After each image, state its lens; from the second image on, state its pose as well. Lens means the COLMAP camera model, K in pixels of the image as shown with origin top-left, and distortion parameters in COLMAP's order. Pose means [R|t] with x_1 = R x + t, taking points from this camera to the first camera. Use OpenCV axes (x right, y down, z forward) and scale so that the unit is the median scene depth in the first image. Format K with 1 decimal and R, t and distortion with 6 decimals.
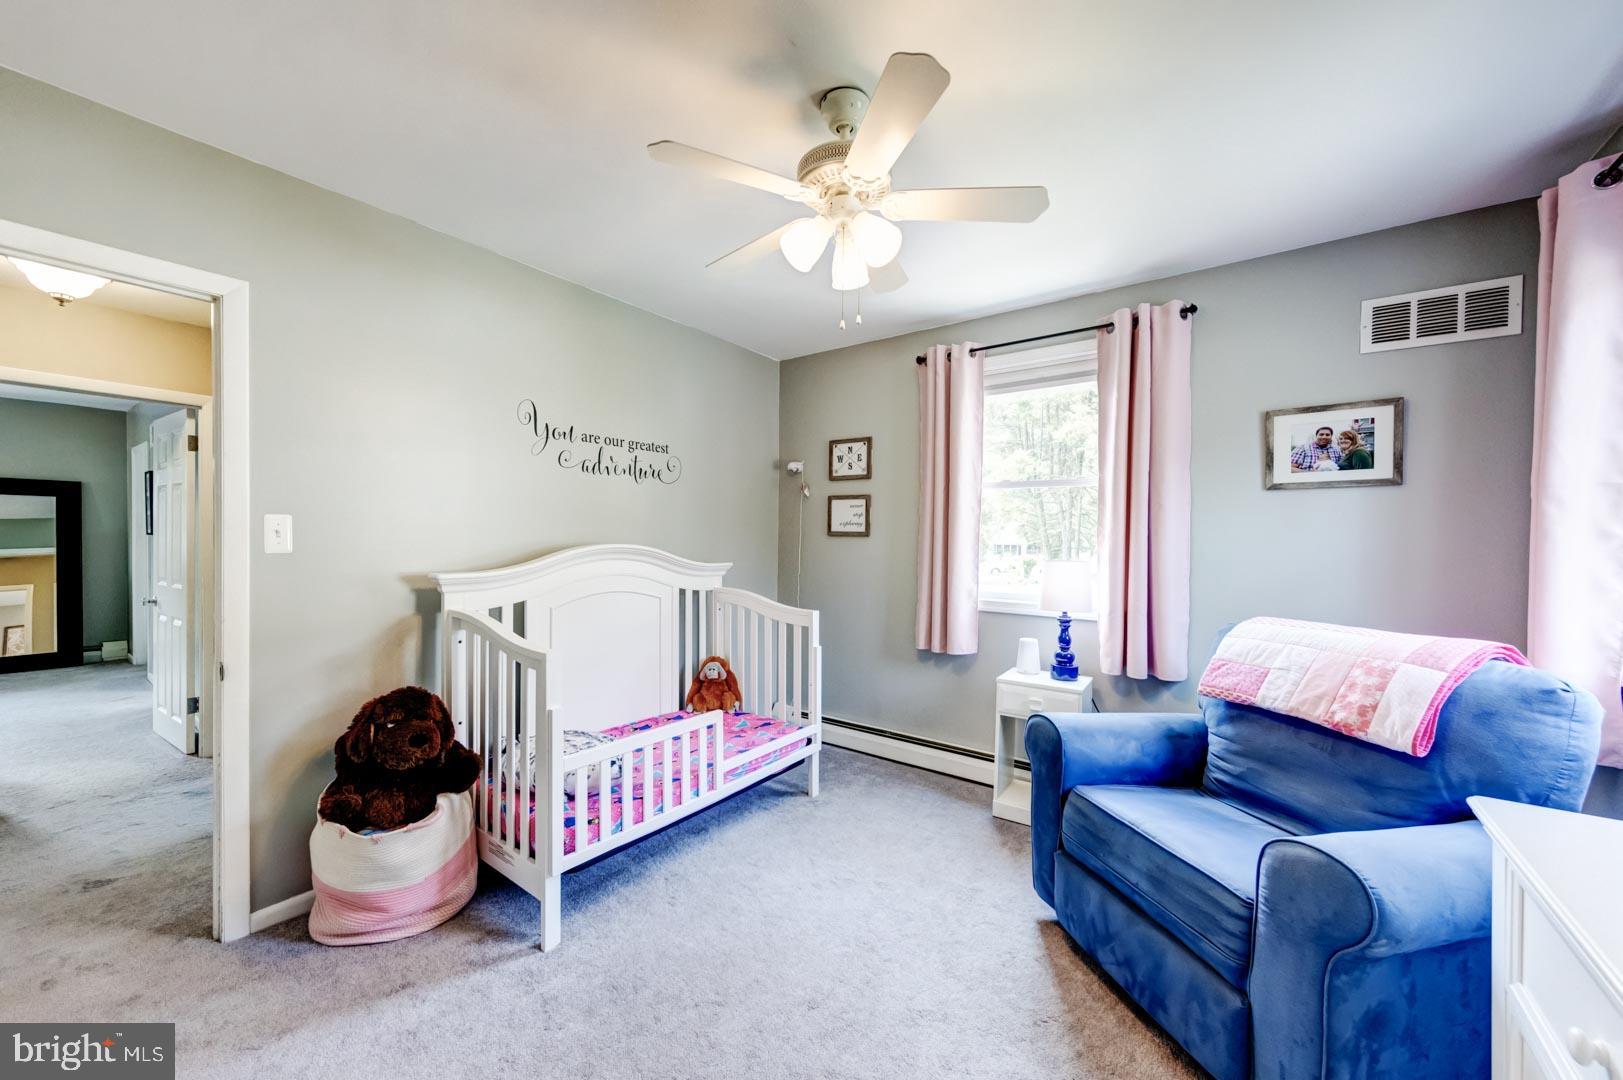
lens RADIAL K [[618.4, 0, 815.8], [0, 618.4, 543.8], [0, 0, 1]] dist [0.014600, -0.000025]
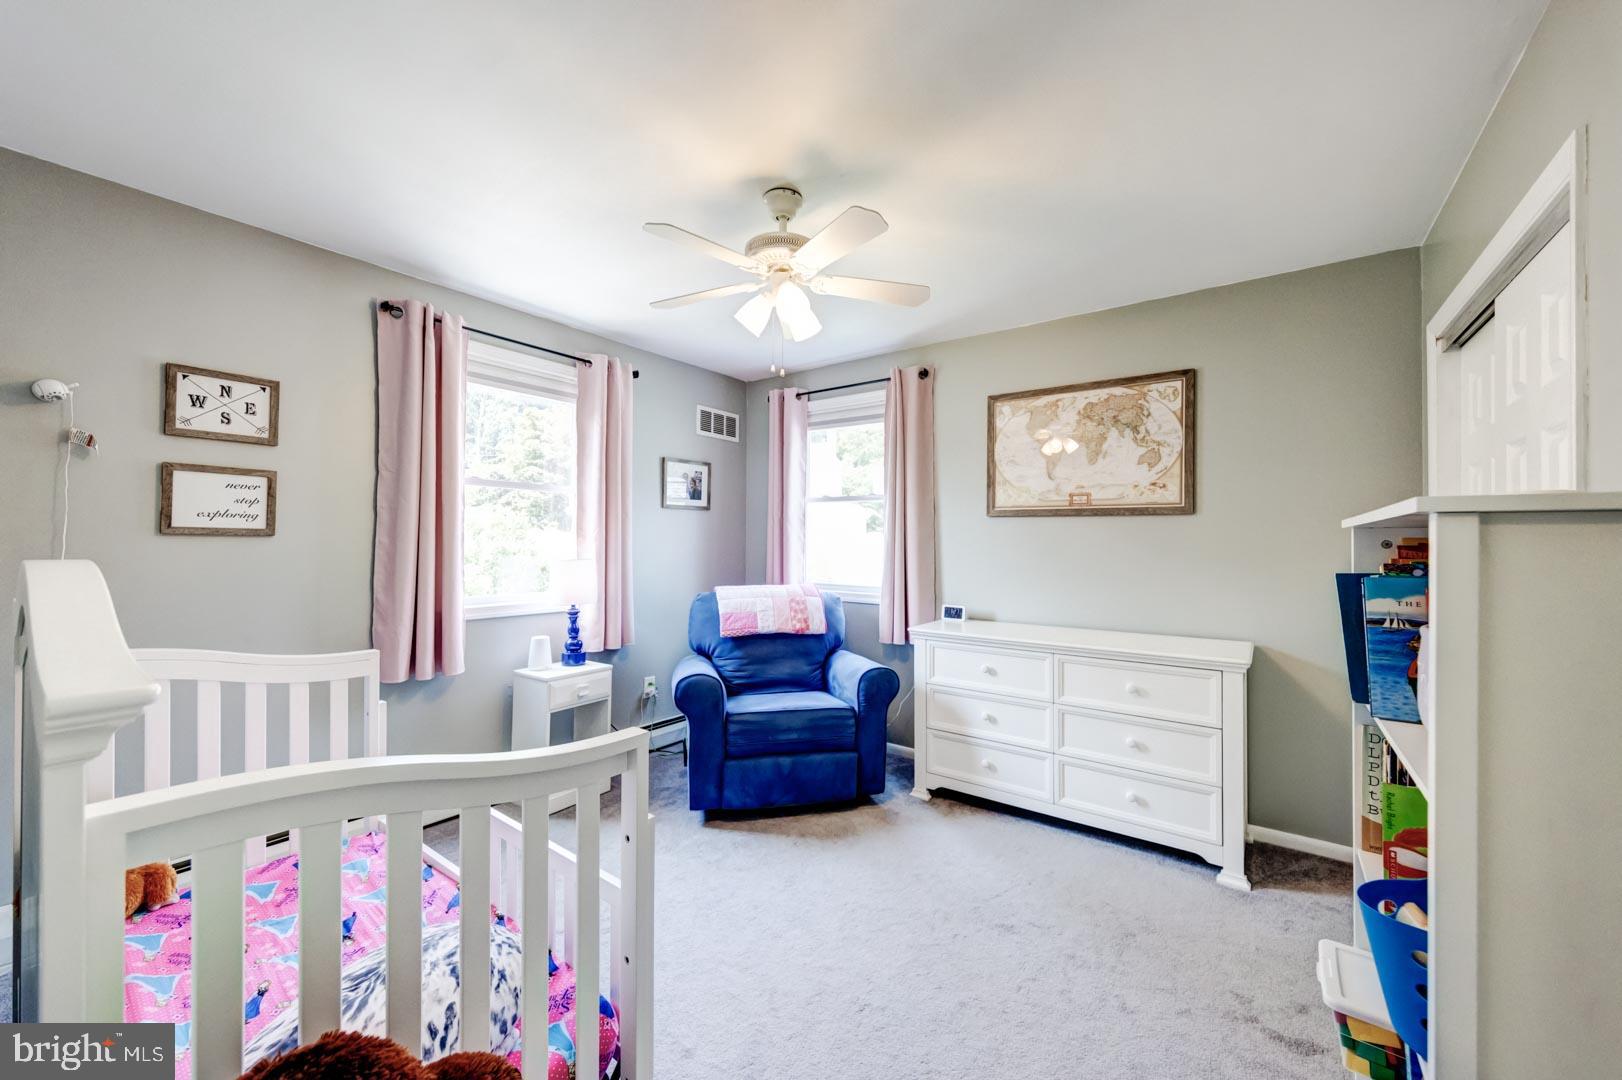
lens RADIAL K [[618.0, 0, 815.3], [0, 618.0, 543.8], [0, 0, 1]] dist [0.014600, -0.000025]
pose [[0.000875, -0.007894, 0.999968, -0.708917], [0.006656, 0.999947, 0.007888, -0.006888], [-0.999977, 0.006648, 0.000928, 0.552798]]
